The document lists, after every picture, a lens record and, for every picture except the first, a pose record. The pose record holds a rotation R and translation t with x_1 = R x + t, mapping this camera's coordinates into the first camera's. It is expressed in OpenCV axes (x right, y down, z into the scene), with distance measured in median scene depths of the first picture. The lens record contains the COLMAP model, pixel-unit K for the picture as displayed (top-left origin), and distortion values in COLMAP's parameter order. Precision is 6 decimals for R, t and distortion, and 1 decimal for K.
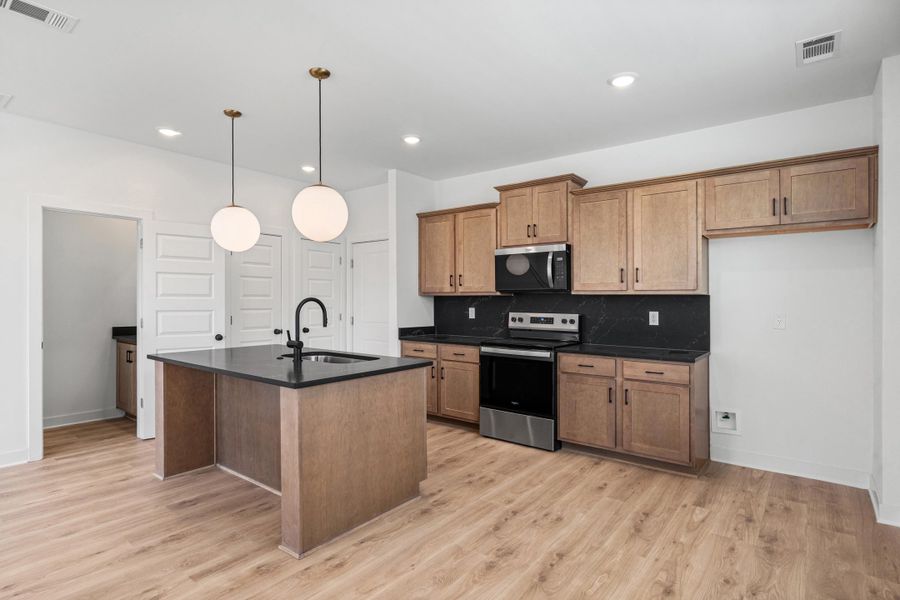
lens RADIAL K [[457.7, 0, 446.6], [0, 457.7, 308.2], [0, 0, 1]] dist [-0.006772, -0.000571]
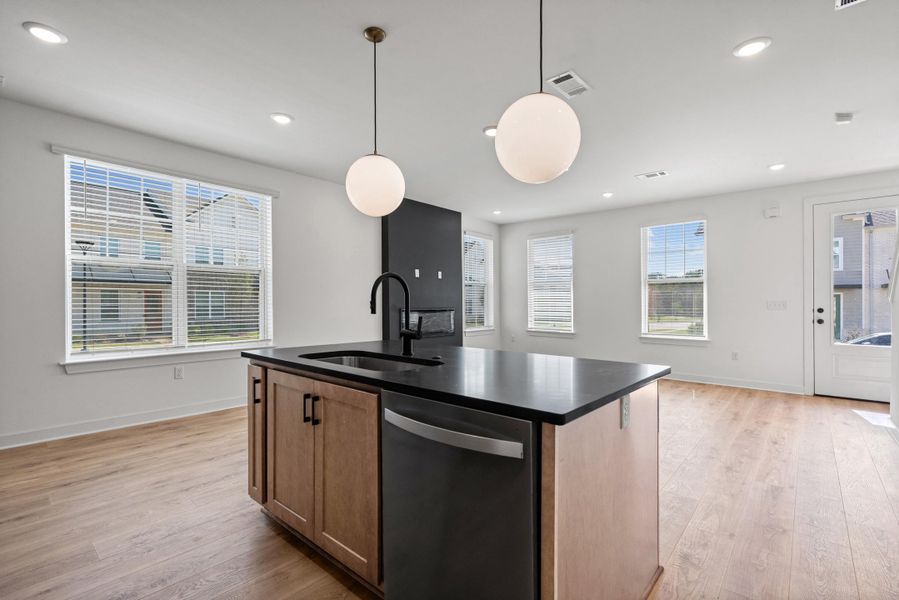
lens RADIAL K [[411.4, 0, 443.6], [0, 411.4, 299.6], [0, 0, 1]] dist [-0.001031, 0.000049]
pose [[-0.998588, -0.009707, 0.052226, -0.333153], [-0.009003, 0.999865, 0.013709, 0.007330], [-0.052352, 0.013219, -0.998541, 1.357694]]
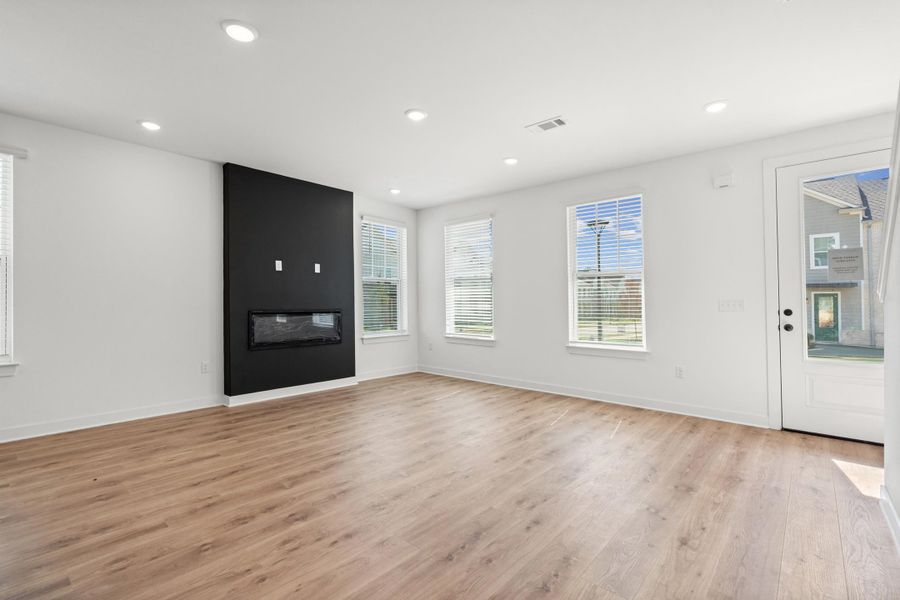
lens RADIAL K [[406.9, 0, 442.5], [0, 406.9, 292.7], [0, 0, 1]] dist [-0.002547, 0.000210]
pose [[-0.997975, -0.006371, 0.063288, -0.742990], [-0.006676, 0.999967, -0.004608, 0.013538], [-0.063257, -0.005021, -0.997985, 0.957750]]
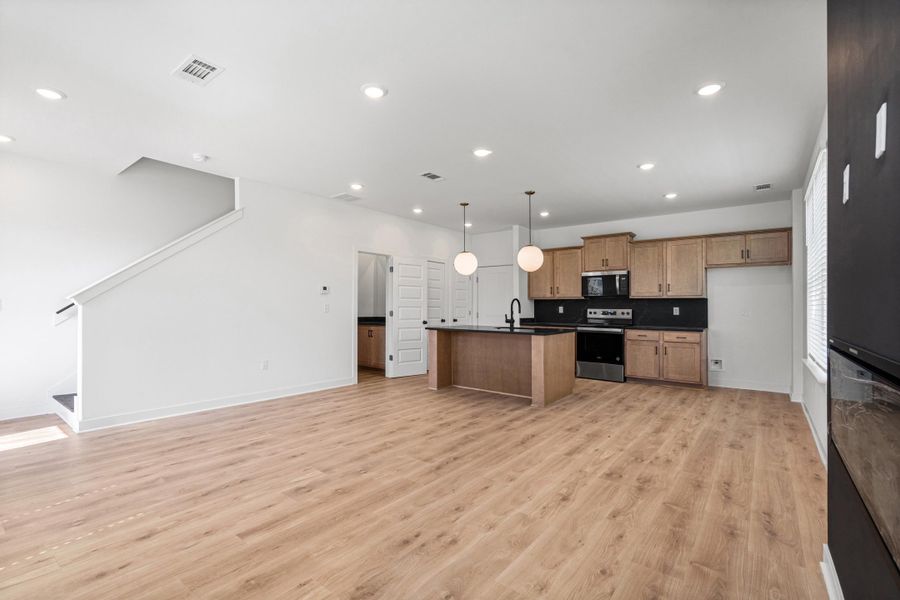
lens RADIAL K [[408.6, 0, 442.2], [0, 408.6, 313.6], [0, 0, 1]] dist [-0.004254, -0.000101]
pose [[0.999998, 0.001968, 0.000908, -0.513005], [-0.001964, 0.999988, -0.004554, 0.043180], [-0.000917, 0.004552, 0.999989, -0.672439]]
